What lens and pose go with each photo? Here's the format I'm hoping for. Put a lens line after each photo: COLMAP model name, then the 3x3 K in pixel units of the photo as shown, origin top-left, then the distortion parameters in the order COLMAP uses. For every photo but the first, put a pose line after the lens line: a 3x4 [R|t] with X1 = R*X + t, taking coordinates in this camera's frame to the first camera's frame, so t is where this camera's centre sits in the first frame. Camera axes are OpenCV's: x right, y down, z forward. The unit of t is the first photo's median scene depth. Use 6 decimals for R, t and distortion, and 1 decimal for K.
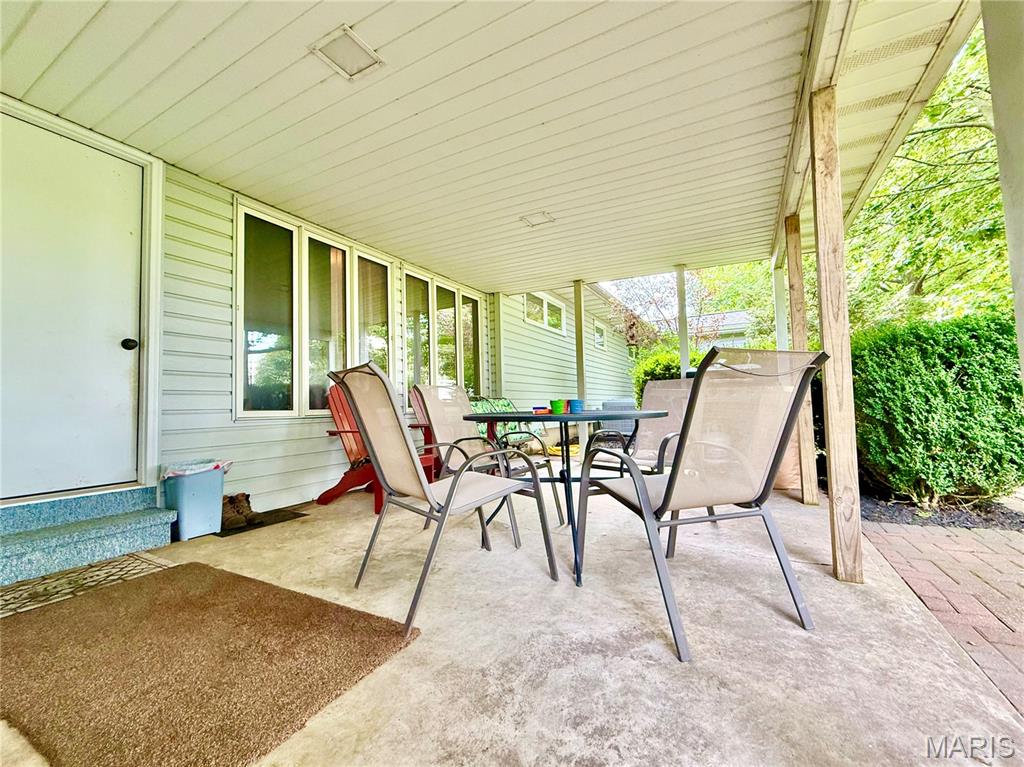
lens RADIAL K [[423.5, 0, 519.4], [0, 423.5, 382.8], [0, 0, 1]] dist [0.001138, 0.000120]
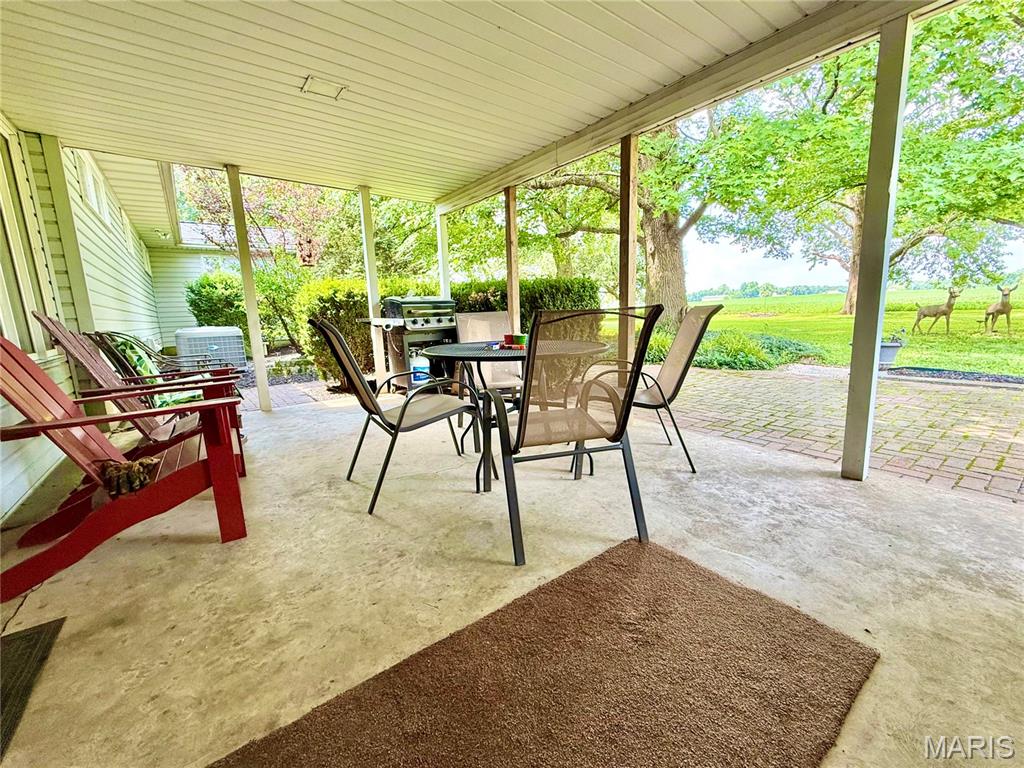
lens RADIAL K [[423.5, 0, 519.4], [0, 423.5, 383.3], [0, 0, 1]] dist [0.001138, 0.000120]
pose [[0.415190, -0.145174, 0.898077, -1.138305], [-0.025934, 0.984895, 0.171197, -0.033036], [-0.909365, -0.094370, 0.405154, 0.702094]]
